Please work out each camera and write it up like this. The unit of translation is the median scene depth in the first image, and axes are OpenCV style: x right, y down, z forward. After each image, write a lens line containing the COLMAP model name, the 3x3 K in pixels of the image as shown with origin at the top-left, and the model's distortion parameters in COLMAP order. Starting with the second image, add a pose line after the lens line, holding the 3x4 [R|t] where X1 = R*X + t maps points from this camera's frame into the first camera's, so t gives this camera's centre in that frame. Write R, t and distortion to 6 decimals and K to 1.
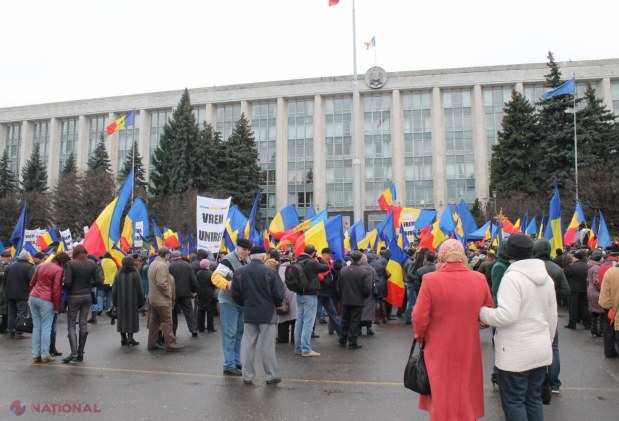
lens RADIAL K [[534.8, 0, 304.5], [0, 534.8, 210.8], [0, 0, 1]] dist [-0.159162, 0.121188]
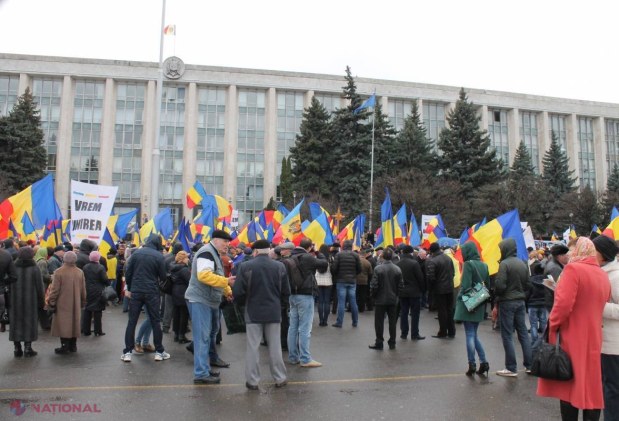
lens RADIAL K [[534.8, 0, 309.1], [0, 534.8, 206.7], [0, 0, 1]] dist [-0.159162, 0.121188]
pose [[0.905625, 0.049167, 0.421219, -0.034456], [-0.049621, 0.998719, -0.009890, 0.001414], [-0.421166, -0.011945, 0.906905, 0.012148]]
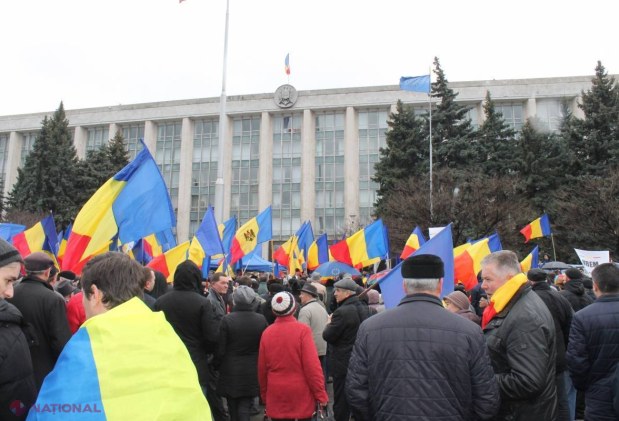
lens RADIAL K [[534.8, 0, 310.3], [0, 534.8, 211.2], [0, 0, 1]] dist [-0.159162, 0.121188]
pose [[0.999337, 0.014558, 0.033358, 0.154654], [-0.012369, 0.997813, -0.064939, 0.007708], [-0.034230, 0.064483, 0.997332, 0.089502]]
